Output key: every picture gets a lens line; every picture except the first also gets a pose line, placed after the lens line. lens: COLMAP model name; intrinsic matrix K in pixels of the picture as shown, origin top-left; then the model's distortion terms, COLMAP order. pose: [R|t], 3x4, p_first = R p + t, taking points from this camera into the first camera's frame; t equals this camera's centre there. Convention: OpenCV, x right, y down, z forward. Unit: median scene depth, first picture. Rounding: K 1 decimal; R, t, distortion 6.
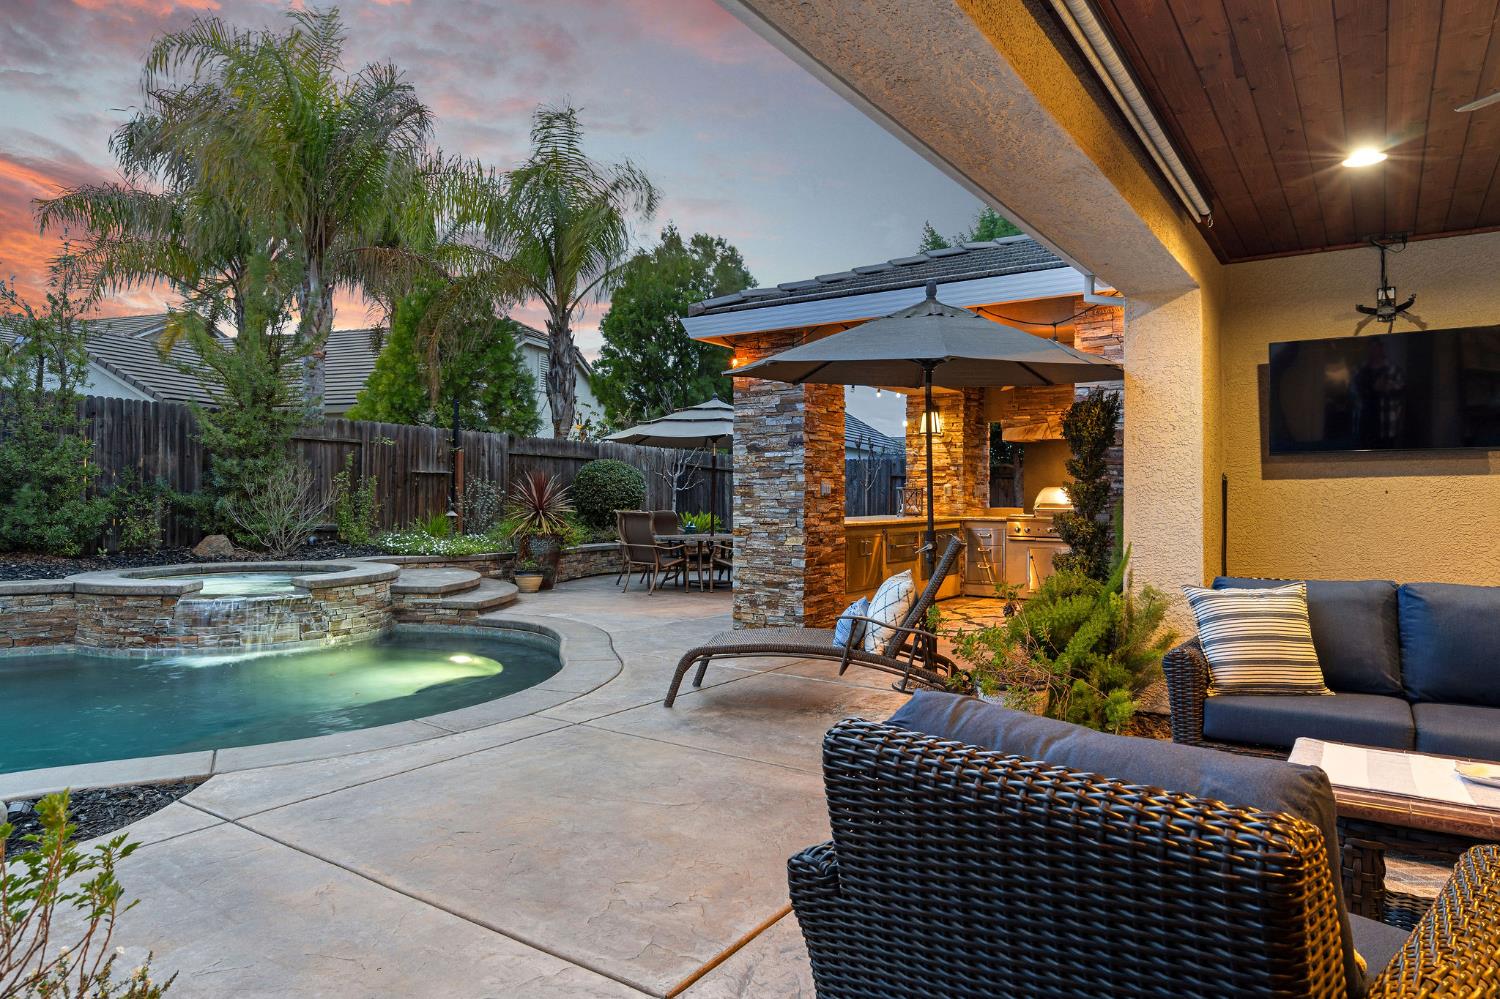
lens RADIAL K [[925.3, 0, 750.0], [0, 925.3, 499.5], [0, 0, 1]] dist [0.007654, 0.003357]
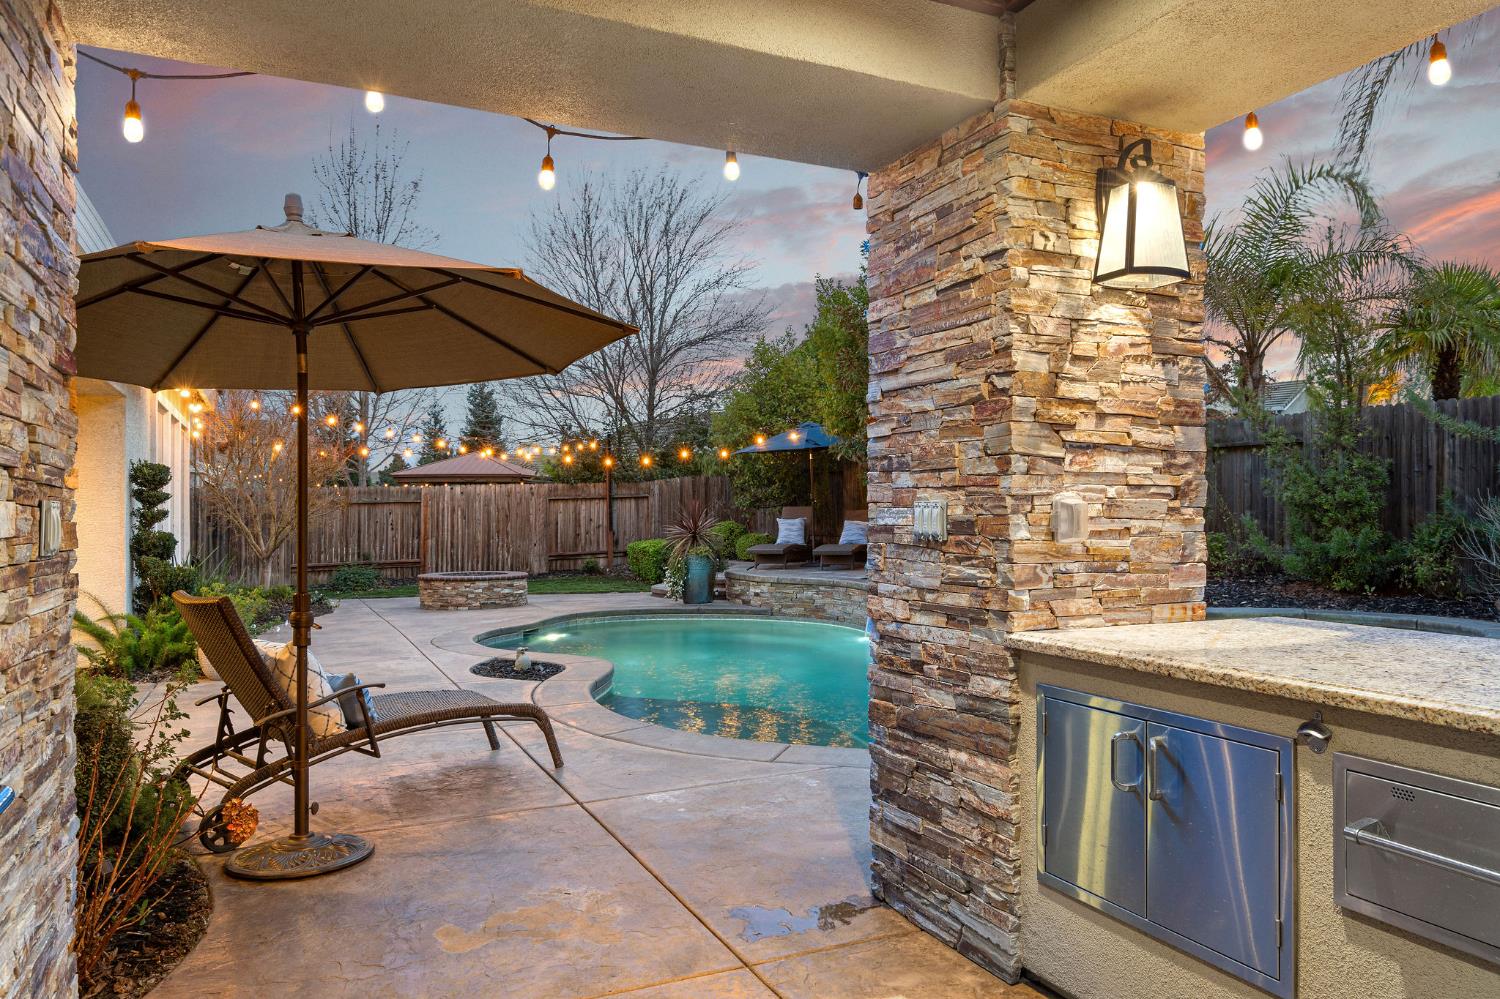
lens RADIAL K [[1015.3, 0, 750.0], [0, 1015.3, 499.5], [0, 0, 1]] dist [0.004792, -0.000066]
pose [[-0.512260, -0.013193, -0.858729, 0.353764], [-0.000587, 0.999887, -0.015012, -0.010800], [0.858830, -0.007186, -0.512210, 0.908367]]
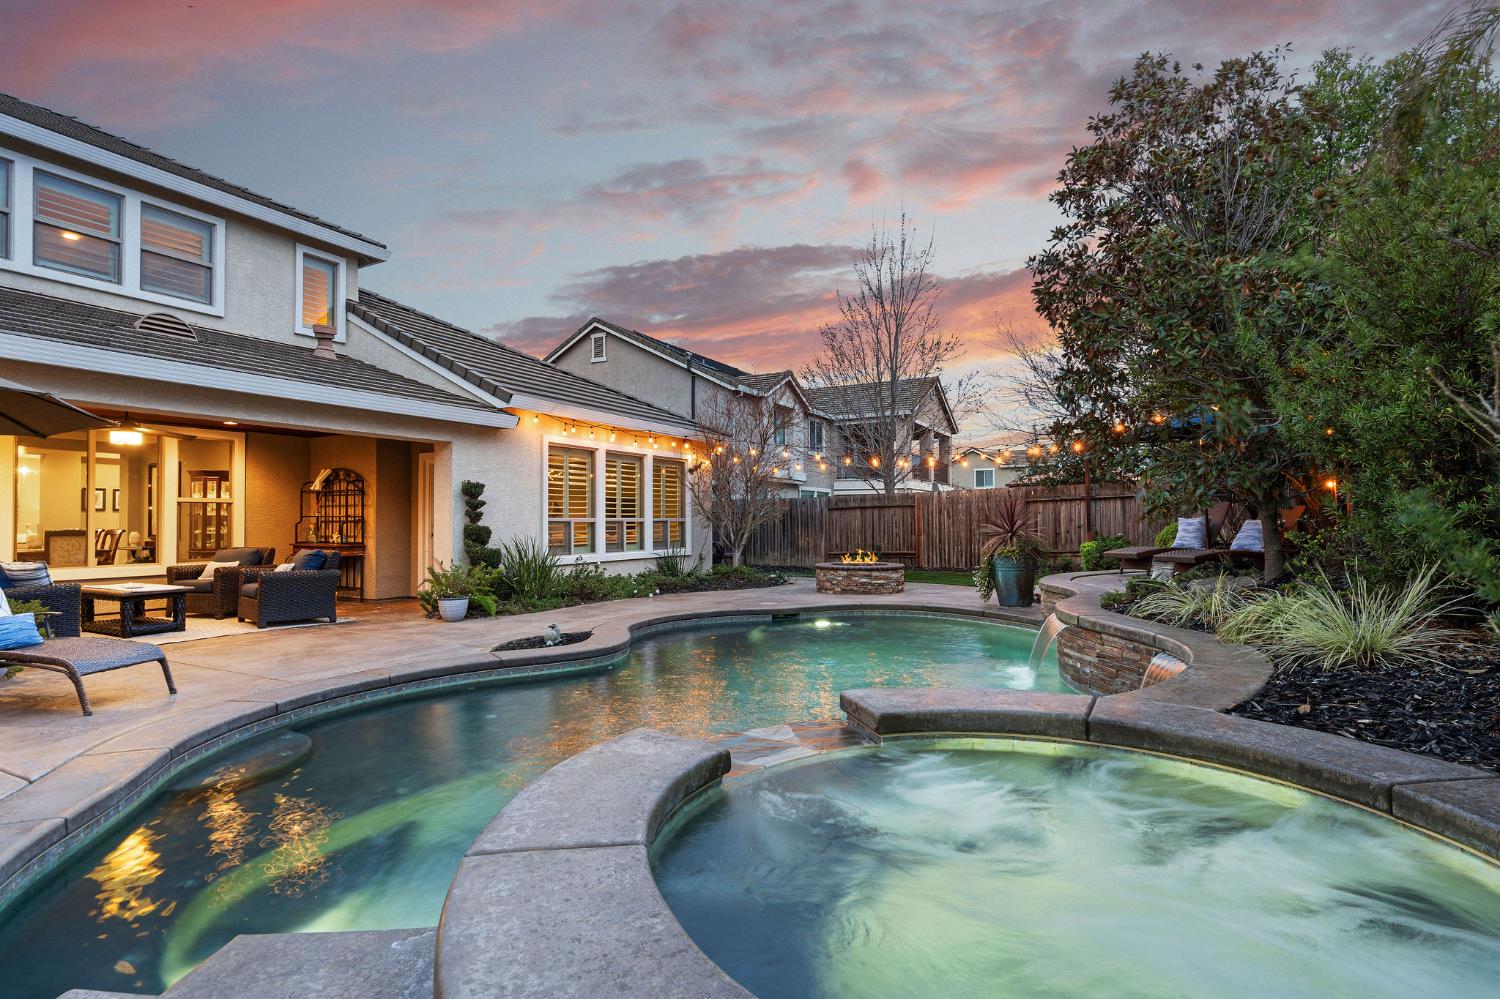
lens RADIAL K [[731.5, 0, 754.0], [0, 731.5, 502.2], [0, 0, 1]] dist [0.000943, 0.000350]
pose [[-0.994617, -0.000473, -0.103616, -0.390361], [0.001948, 0.999728, -0.023261, -0.003282], [0.103599, -0.023338, -0.994345, 1.050517]]
